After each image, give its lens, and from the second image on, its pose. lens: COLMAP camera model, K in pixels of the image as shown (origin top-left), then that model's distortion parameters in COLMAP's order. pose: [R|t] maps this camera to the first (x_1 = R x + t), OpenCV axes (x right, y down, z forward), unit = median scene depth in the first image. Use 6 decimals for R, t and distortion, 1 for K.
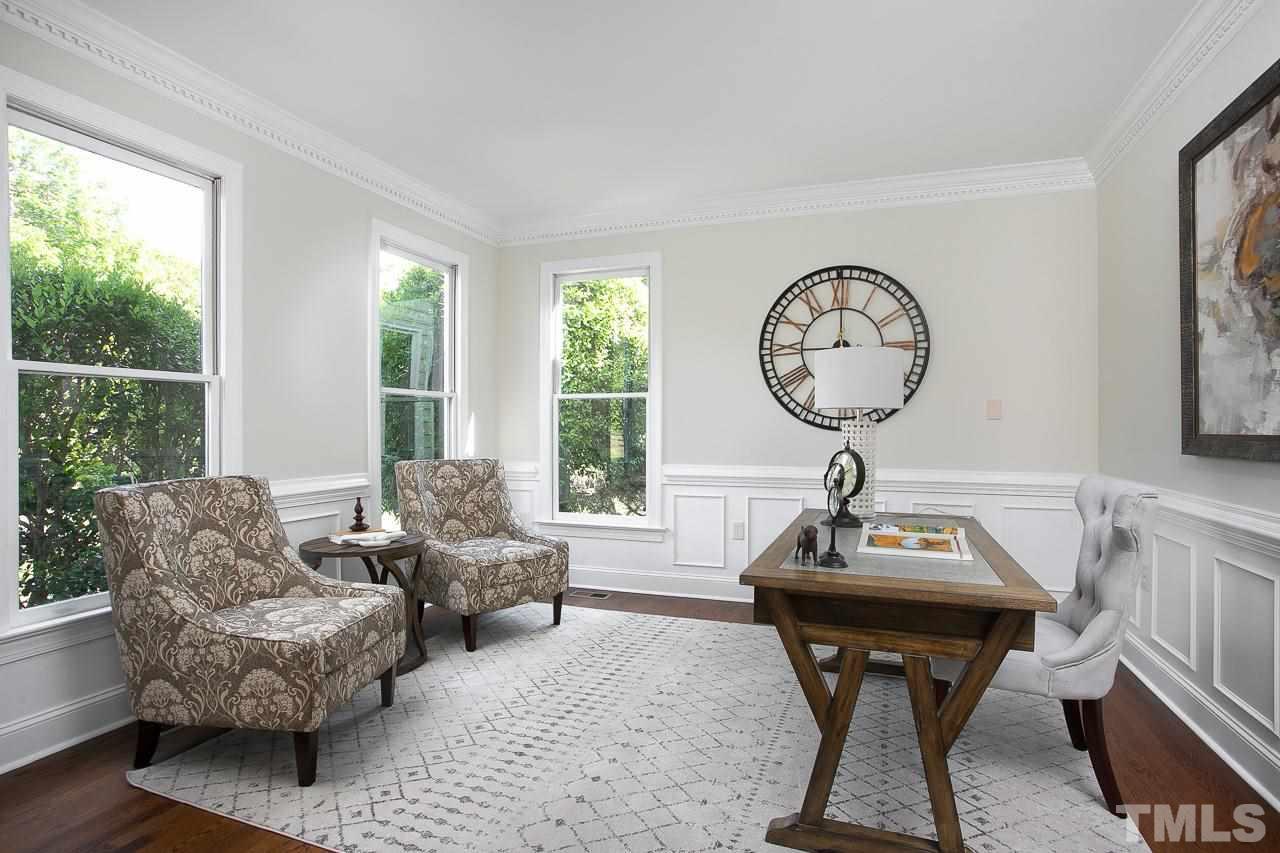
lens RADIAL K [[671.2, 0, 641.7], [0, 671.2, 429.9], [0, 0, 1]] dist [-0.023637, 0.009687]
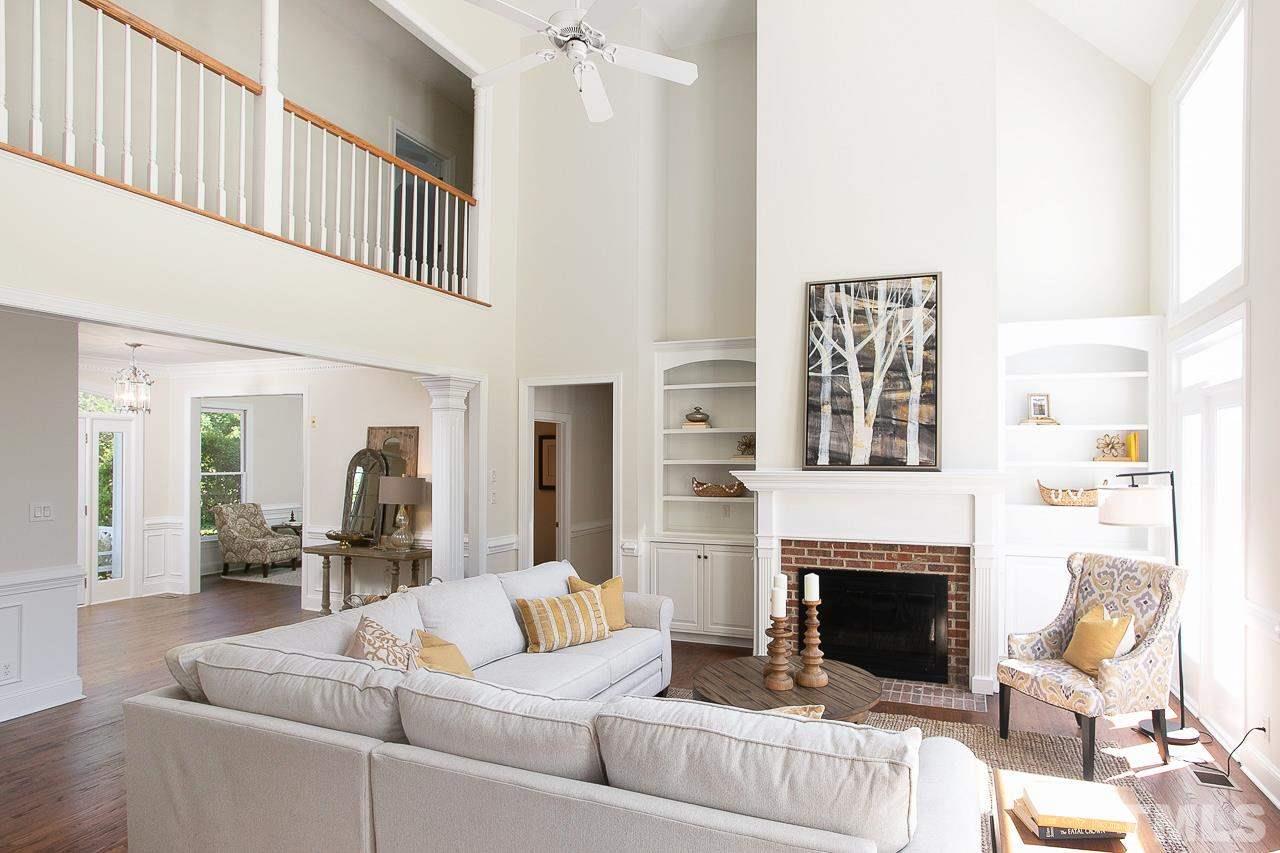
lens RADIAL K [[671.2, 0, 688.9], [0, 671.2, 451.8], [0, 0, 1]] dist [-0.023637, 0.009687]
pose [[0.999870, 0.002112, 0.015974, 1.485651], [-0.001886, 0.999898, -0.014171, -0.140853], [-0.016003, 0.014139, 0.999772, -2.300258]]
